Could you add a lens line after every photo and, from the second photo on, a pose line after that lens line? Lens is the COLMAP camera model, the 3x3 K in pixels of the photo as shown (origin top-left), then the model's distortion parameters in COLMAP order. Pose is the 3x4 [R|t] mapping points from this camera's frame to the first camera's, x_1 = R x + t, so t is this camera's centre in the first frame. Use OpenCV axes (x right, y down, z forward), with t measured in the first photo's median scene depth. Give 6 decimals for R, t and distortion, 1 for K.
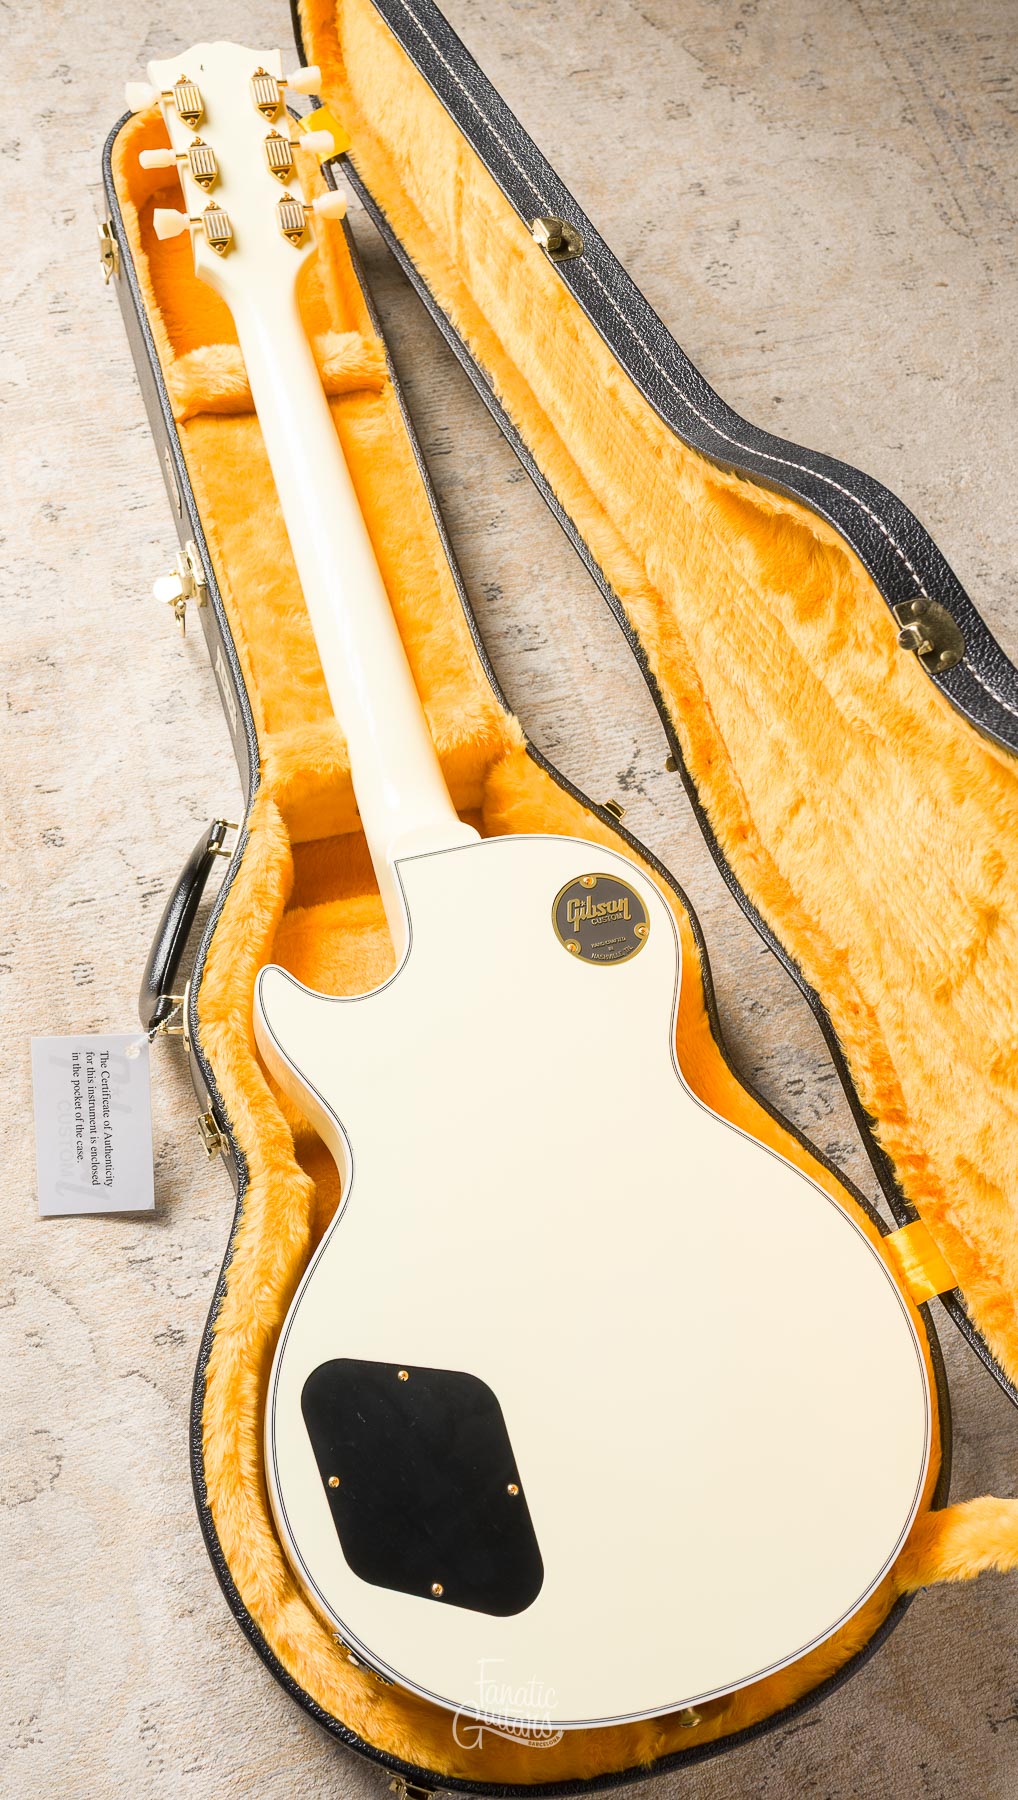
lens RADIAL K [[1697.5, 0, 470.9], [0, 1697.5, 890.1], [0, 0, 1]] dist [-0.002516, -0.012060]
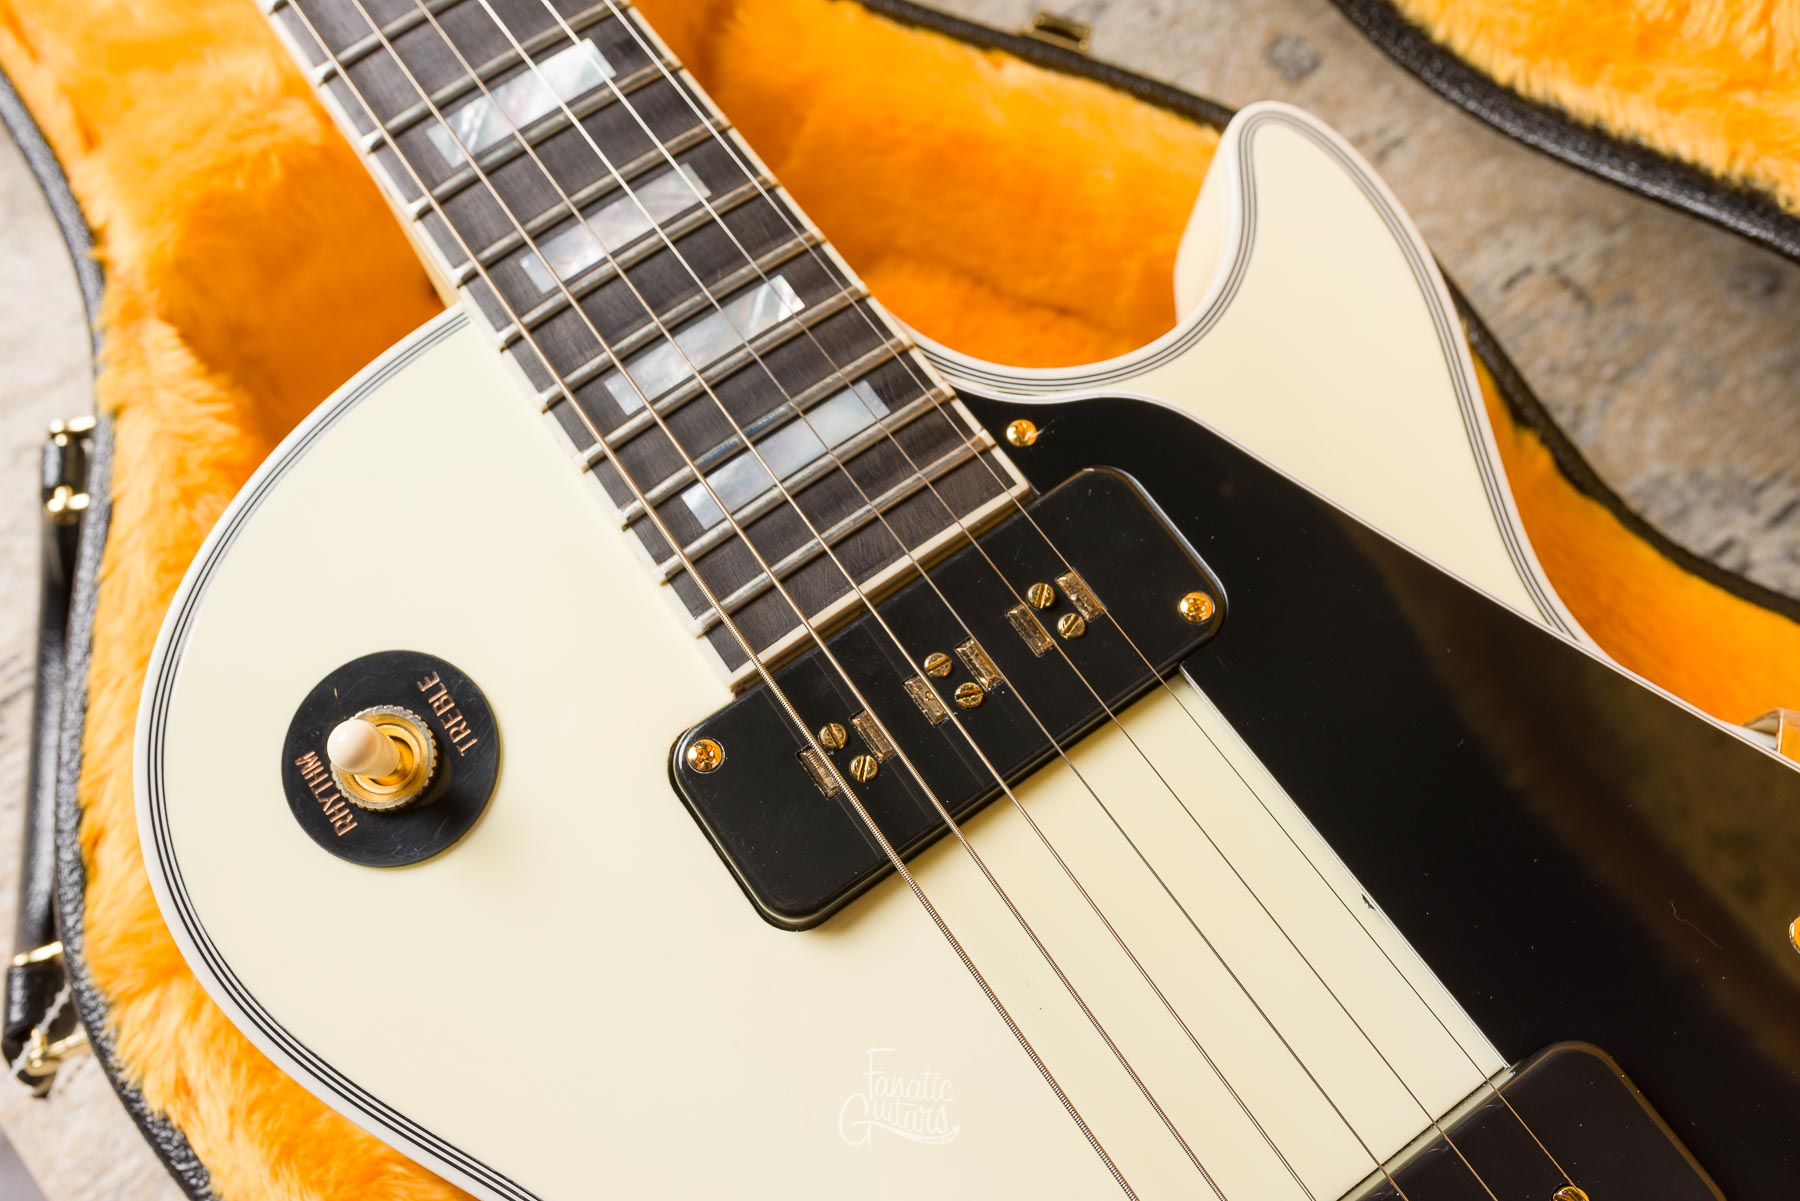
lens RADIAL K [[1807.4, 0, 899.3], [0, 1807.4, 600.9], [0, 0, 1]] dist [-0.003987, -0.017751]
pose [[0.931733, -0.362256, 0.025371, -0.002217], [0.361750, 0.932004, 0.022461, 0.044703], [-0.031783, -0.011750, 0.999426, 0.581418]]
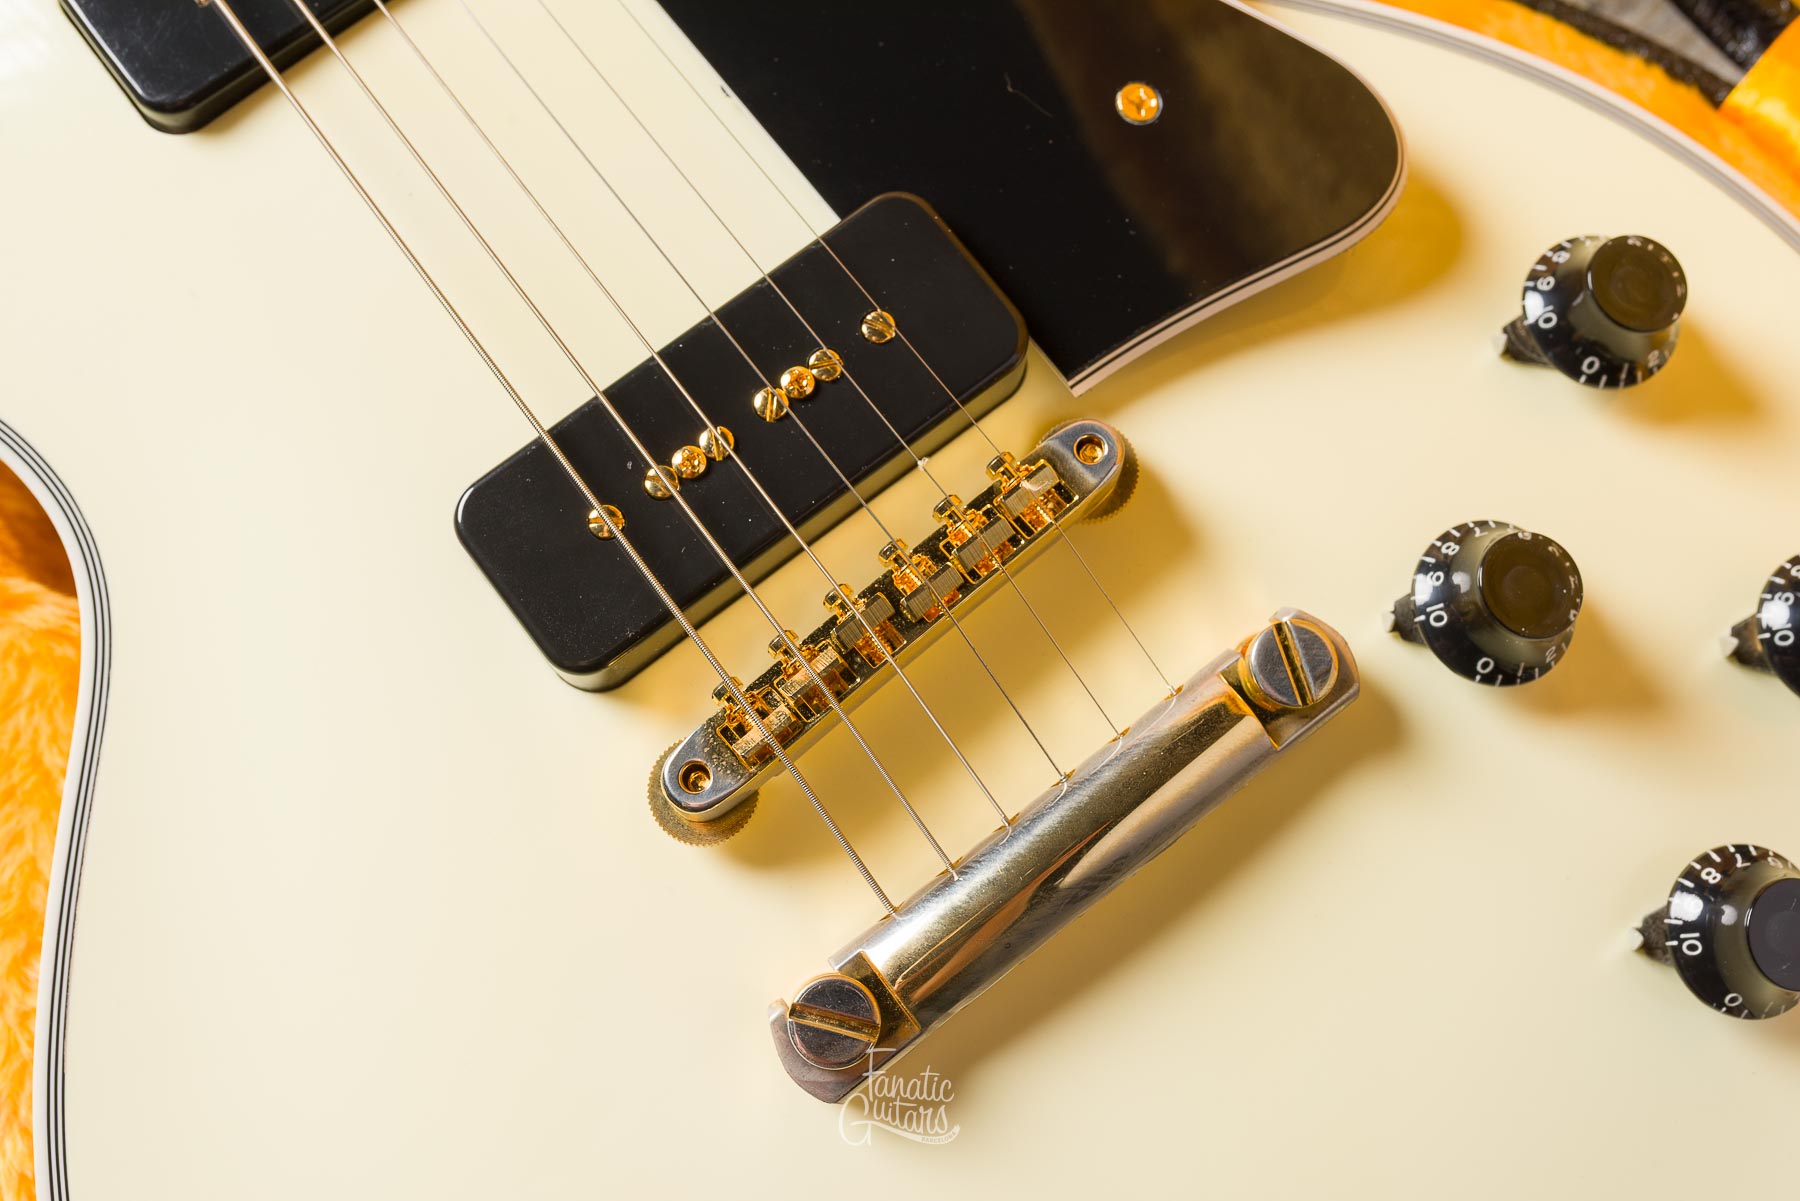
lens RADIAL K [[1807.4, 0, 899.3], [0, 1807.4, 600.9], [0, 0, 1]] dist [-0.003987, -0.017751]
pose [[0.916513, -0.399975, -0.004904, 0.045452], [0.396038, 0.905631, 0.151611, 0.152635], [-0.056199, -0.140895, 0.988428, 0.555402]]
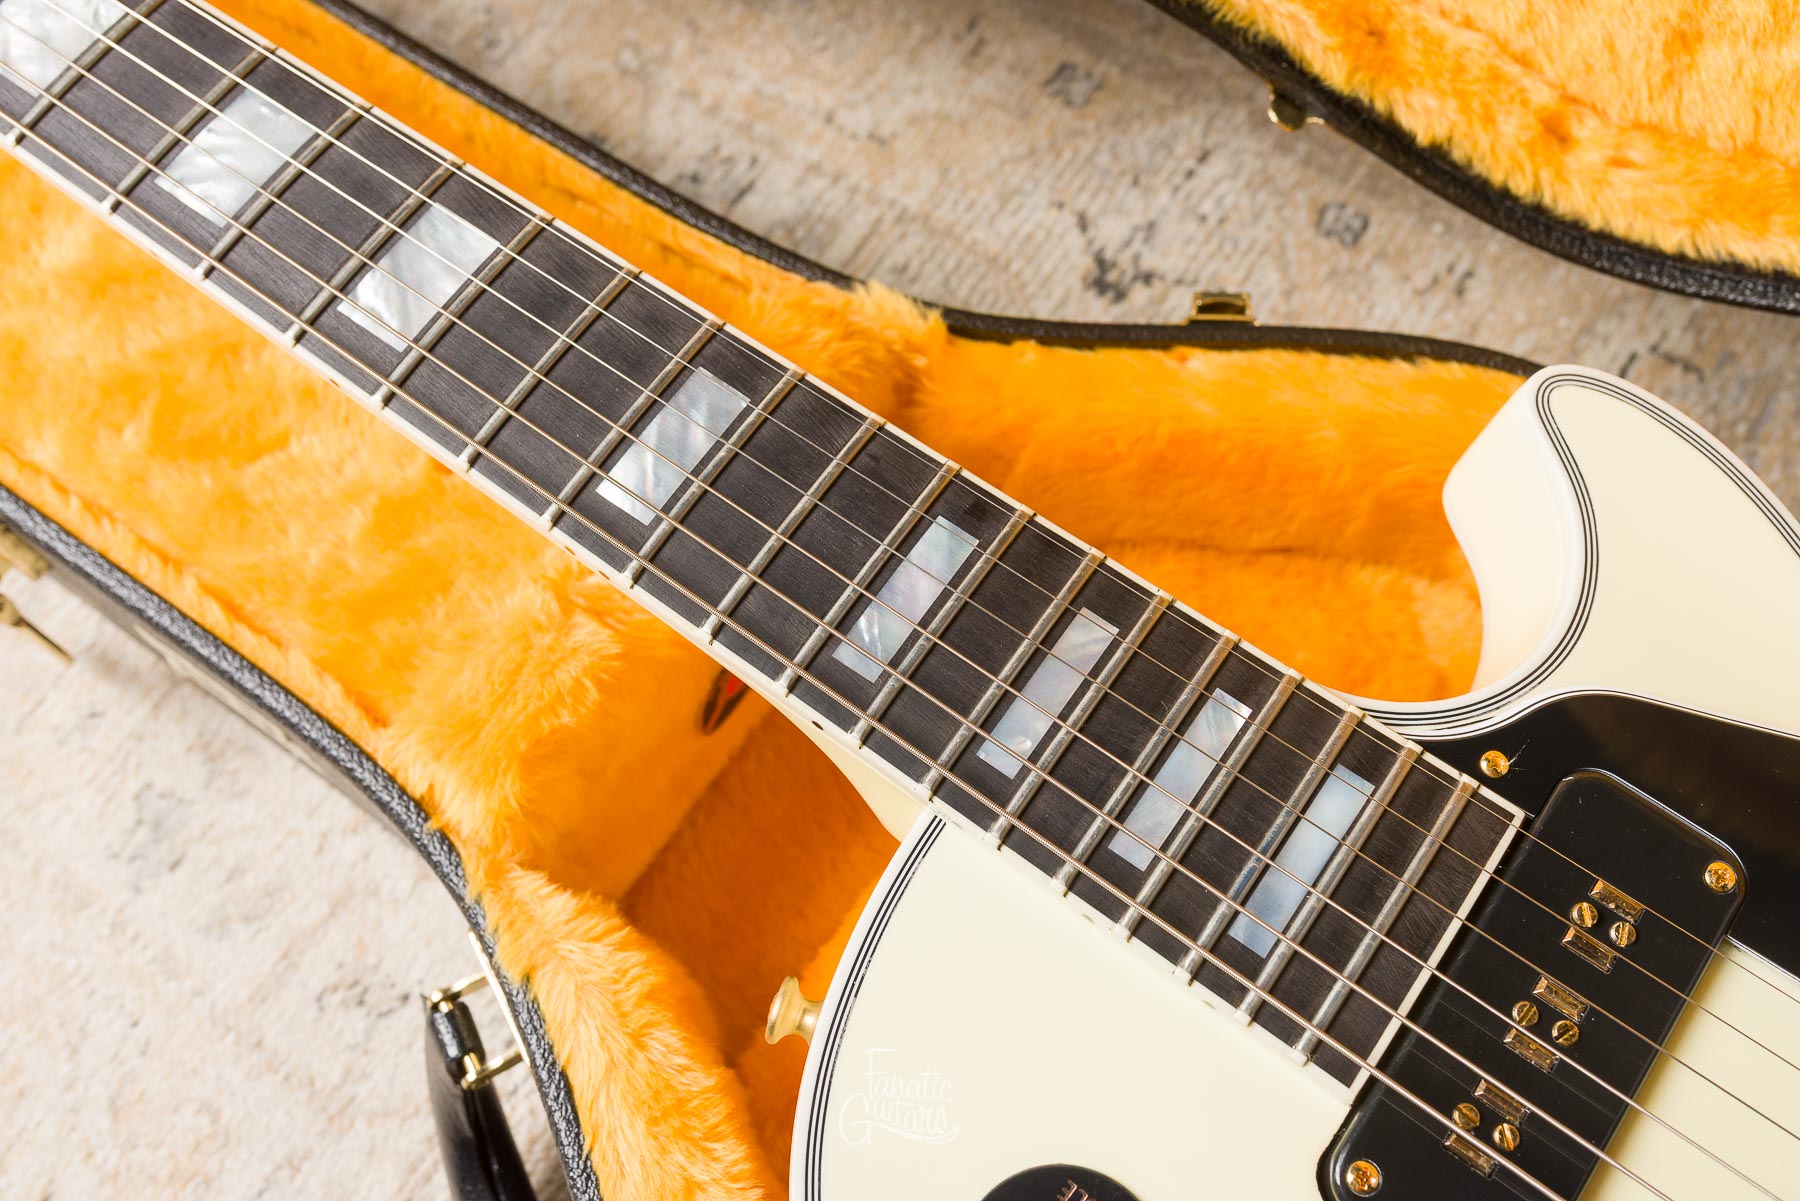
lens RADIAL K [[1785.9, 0, 898.2], [0, 1785.9, 604.8], [0, 0, 1]] dist [0.004318, -0.011831]
pose [[0.764475, -0.635192, 0.110042, -0.057330], [0.634086, 0.771688, 0.049321, -0.060838], [-0.116246, 0.032071, 0.992703, 0.581269]]
